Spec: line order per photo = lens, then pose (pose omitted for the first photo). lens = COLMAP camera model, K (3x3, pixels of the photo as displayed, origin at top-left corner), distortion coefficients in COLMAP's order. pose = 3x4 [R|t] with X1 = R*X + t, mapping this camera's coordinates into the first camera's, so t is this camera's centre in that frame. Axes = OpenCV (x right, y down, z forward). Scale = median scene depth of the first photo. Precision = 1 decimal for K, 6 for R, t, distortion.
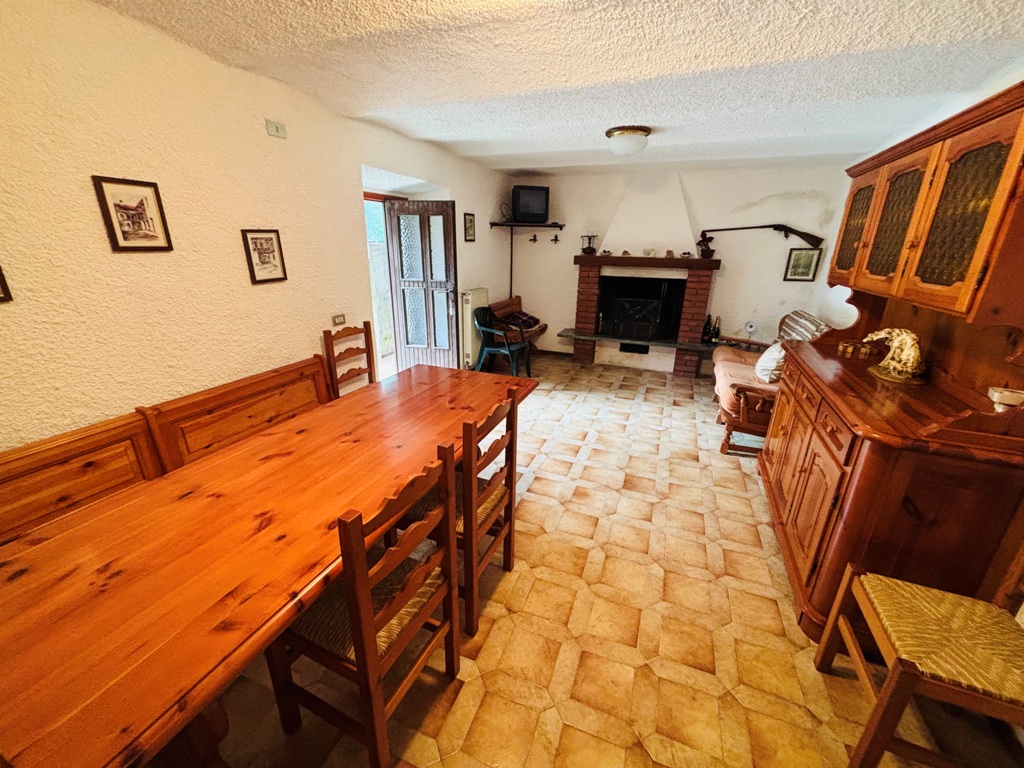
lens RADIAL K [[413.0, 0, 513.9], [0, 413.0, 384.6], [0, 0, 1]] dist [0.002845, -0.002126]
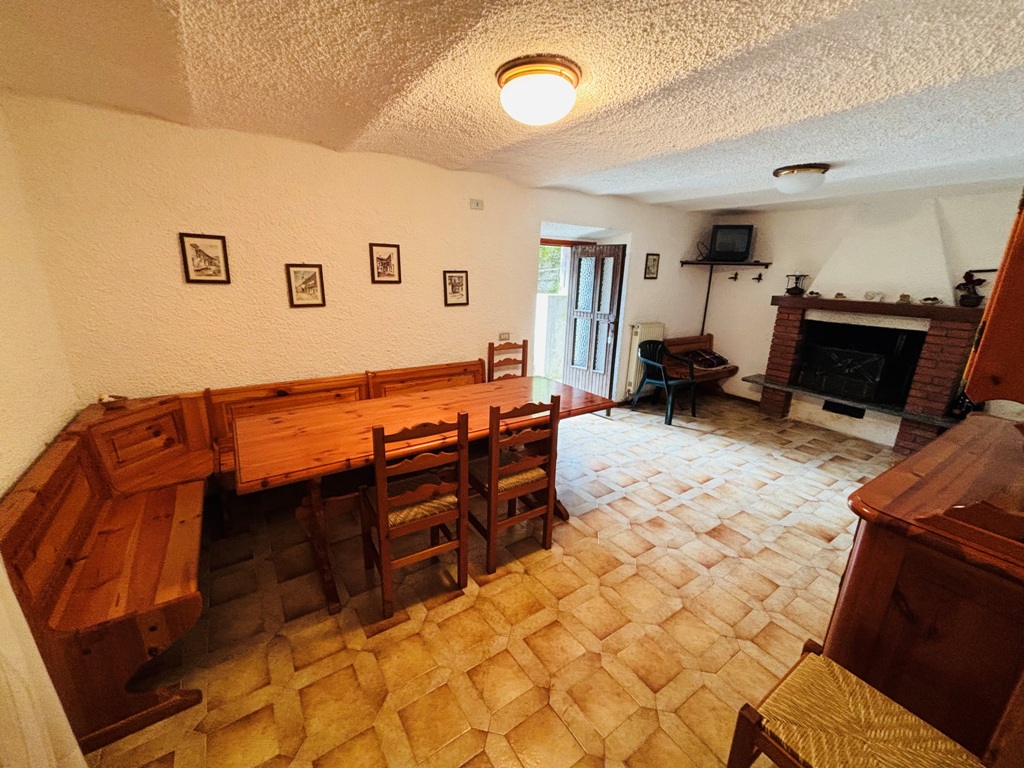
lens RADIAL K [[413.0, 0, 513.4], [0, 413.0, 384.8], [0, 0, 1]] dist [0.002845, -0.002126]
pose [[0.829478, 0.155399, -0.536487, 0.317169], [-0.195023, 0.980643, -0.017477, 0.013408], [0.523386, 0.119124, 0.843728, -0.080069]]
